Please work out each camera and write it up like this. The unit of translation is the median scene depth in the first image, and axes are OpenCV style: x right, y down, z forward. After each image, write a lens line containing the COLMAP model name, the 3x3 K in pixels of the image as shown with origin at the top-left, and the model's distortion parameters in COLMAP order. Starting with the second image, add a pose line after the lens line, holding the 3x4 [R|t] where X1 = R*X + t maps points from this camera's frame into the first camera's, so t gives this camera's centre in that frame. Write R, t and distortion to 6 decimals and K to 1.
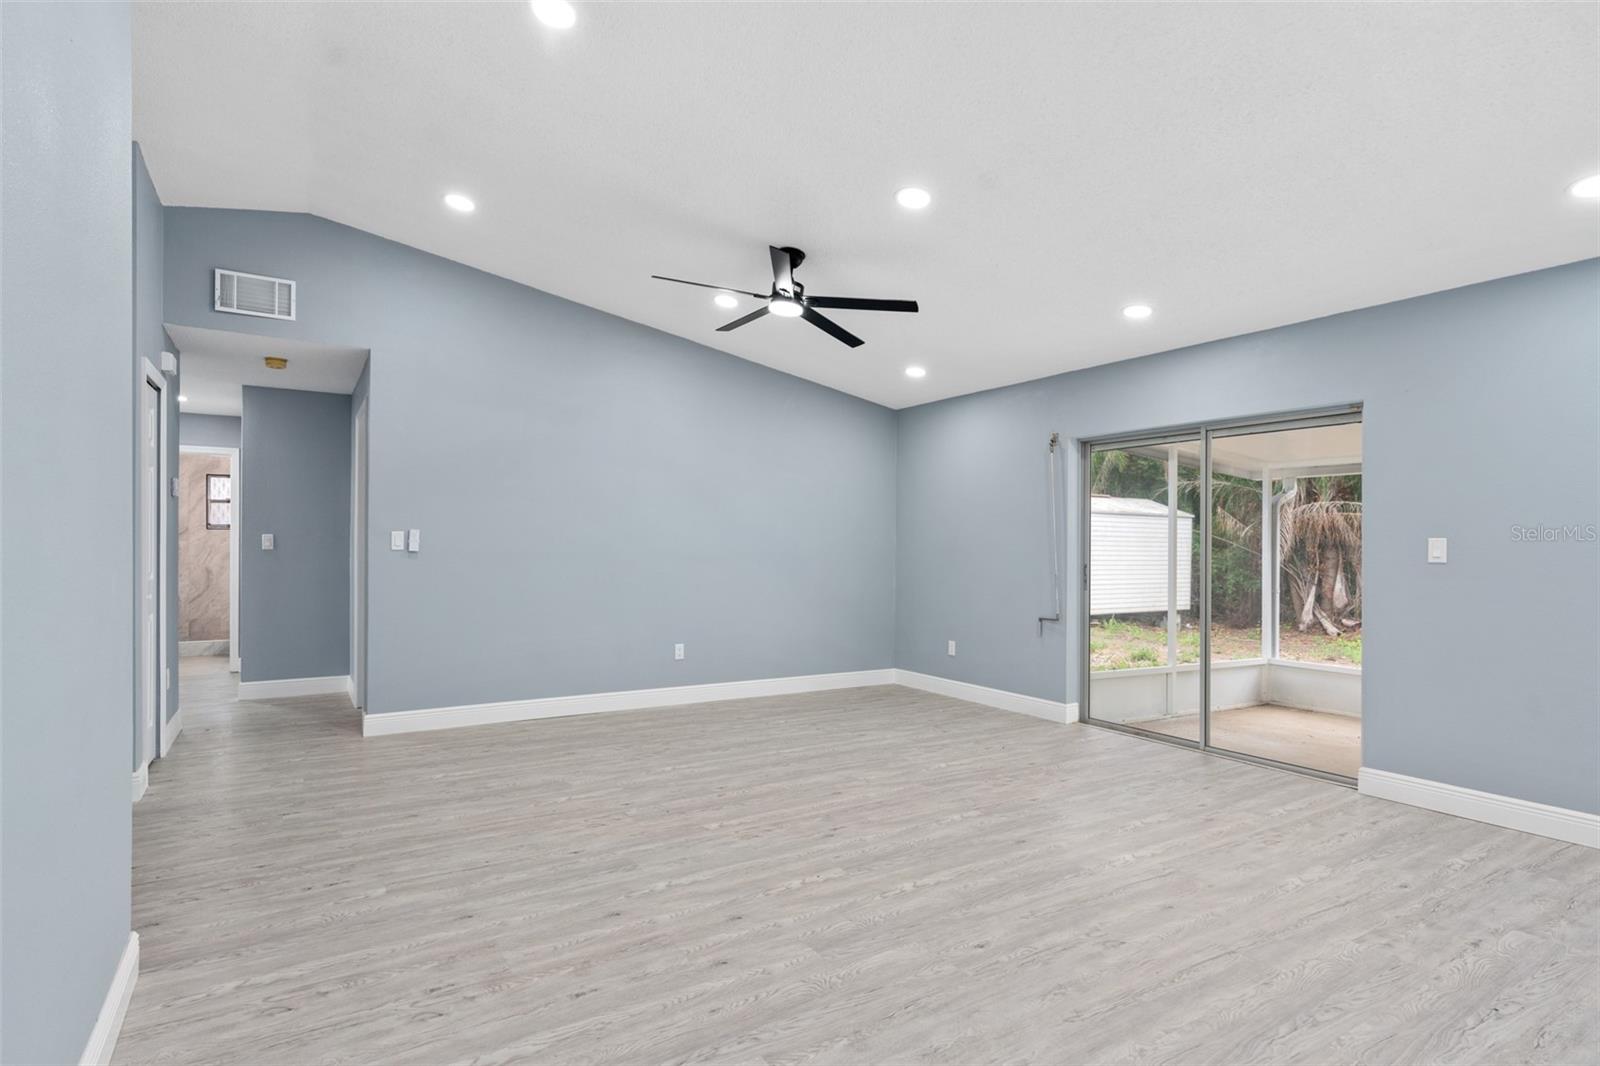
lens RADIAL K [[794.1, 0, 811.2], [0, 794.1, 539.4], [0, 0, 1]] dist [-0.007940, -0.000656]
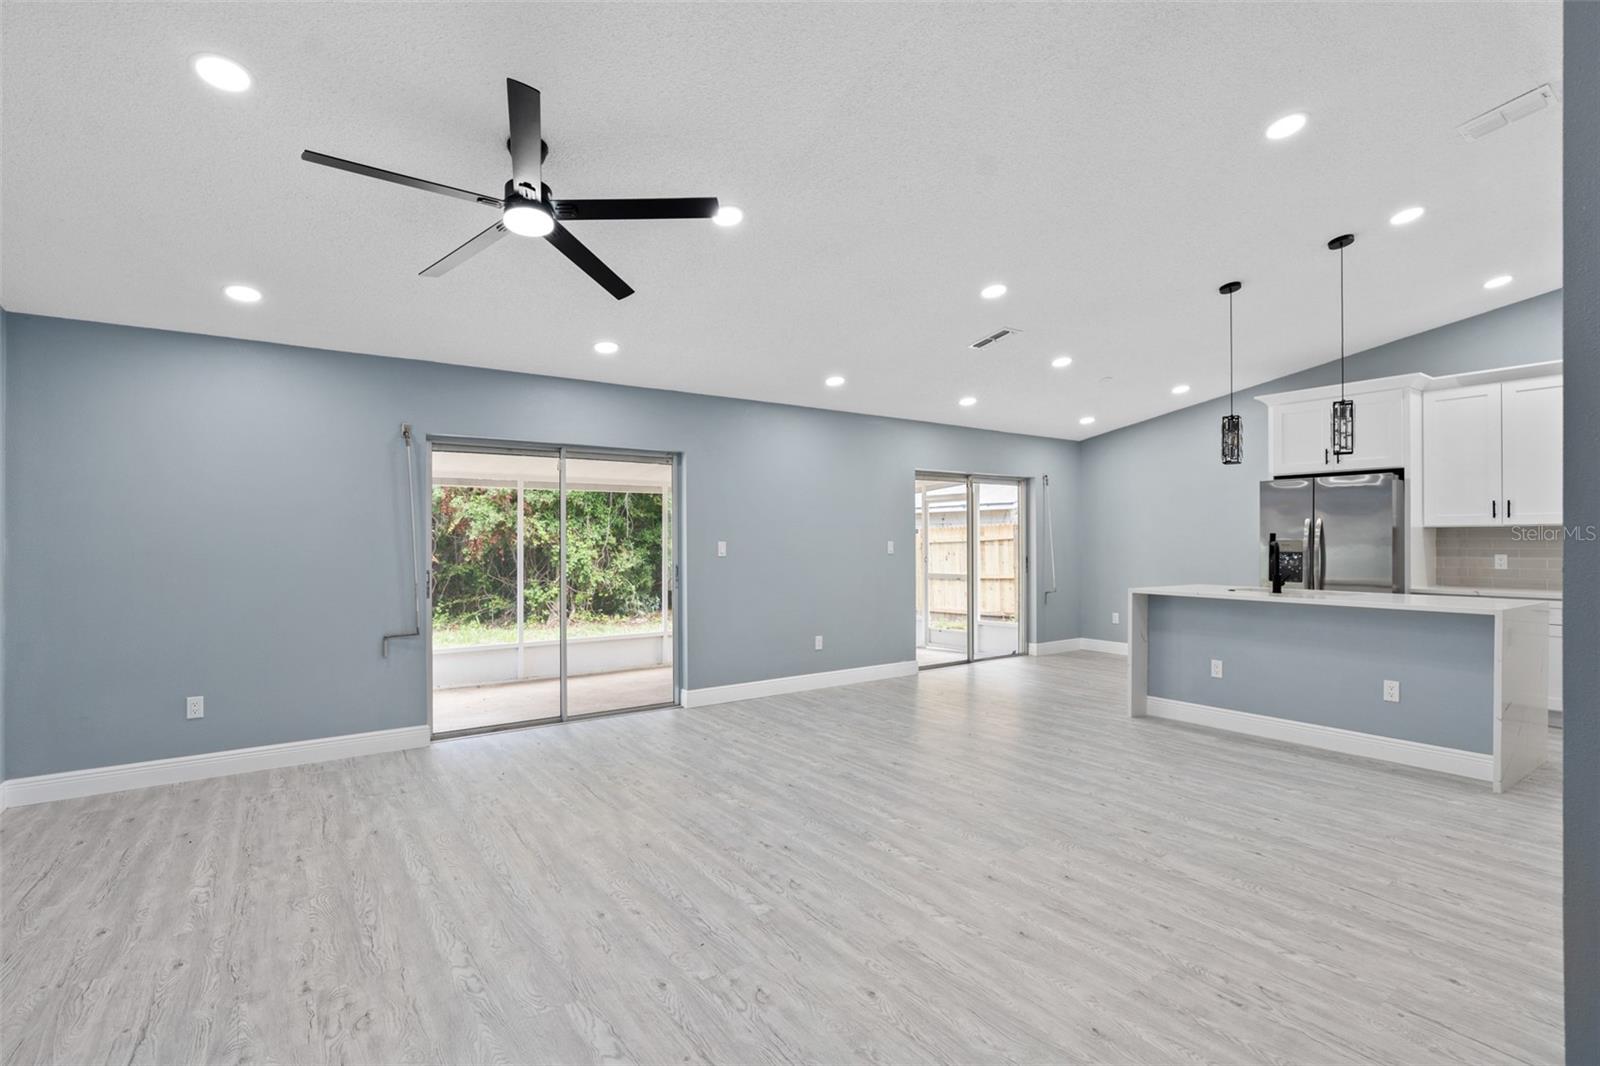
lens RADIAL K [[732.2, 0, 786.2], [0, 732.2, 531.7], [0, 0, 1]] dist [-0.007962, 0.001335]
pose [[-0.017988, 0.006557, 0.999817, -0.696877], [-0.000186, 0.999978, -0.006561, -0.012103], [-0.999838, -0.000304, -0.017986, 0.793886]]
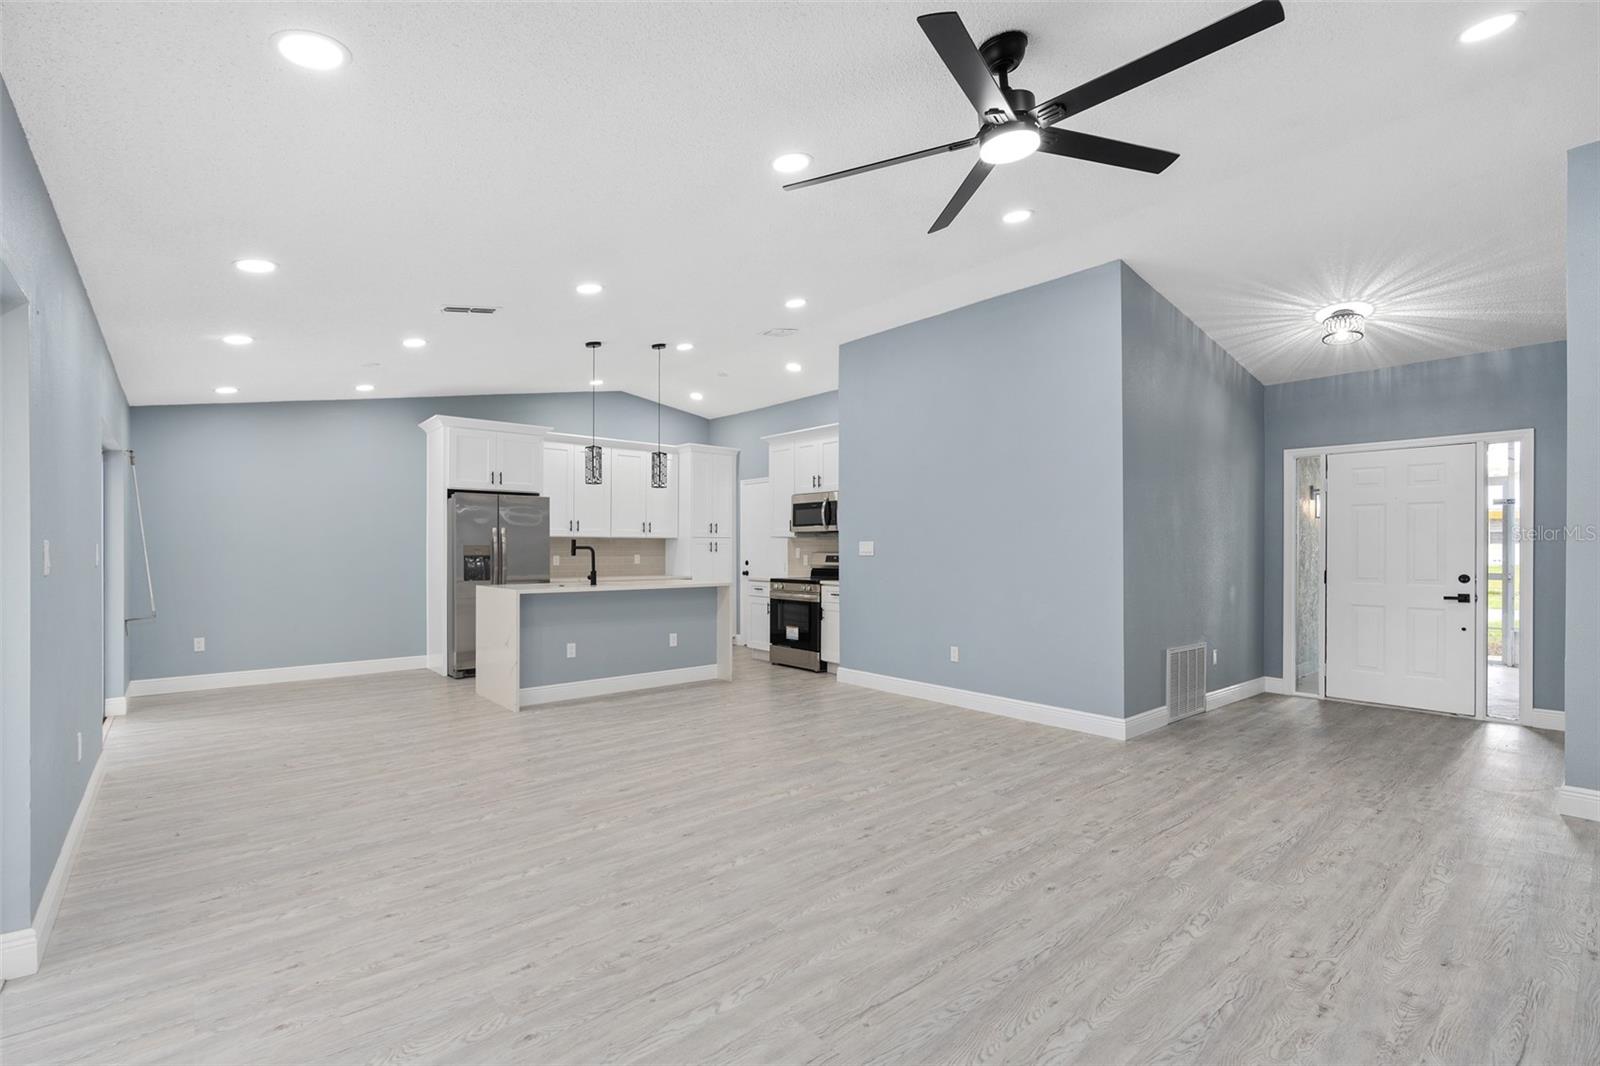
lens RADIAL K [[732.2, 0, 785.4], [0, 732.2, 539.2], [0, 0, 1]] dist [-0.007962, 0.001335]
pose [[-0.993095, -0.006905, -0.117111, 0.194576], [-0.005041, 0.999856, -0.016204, 0.004051], [0.117206, -0.015502, -0.992987, 1.529968]]
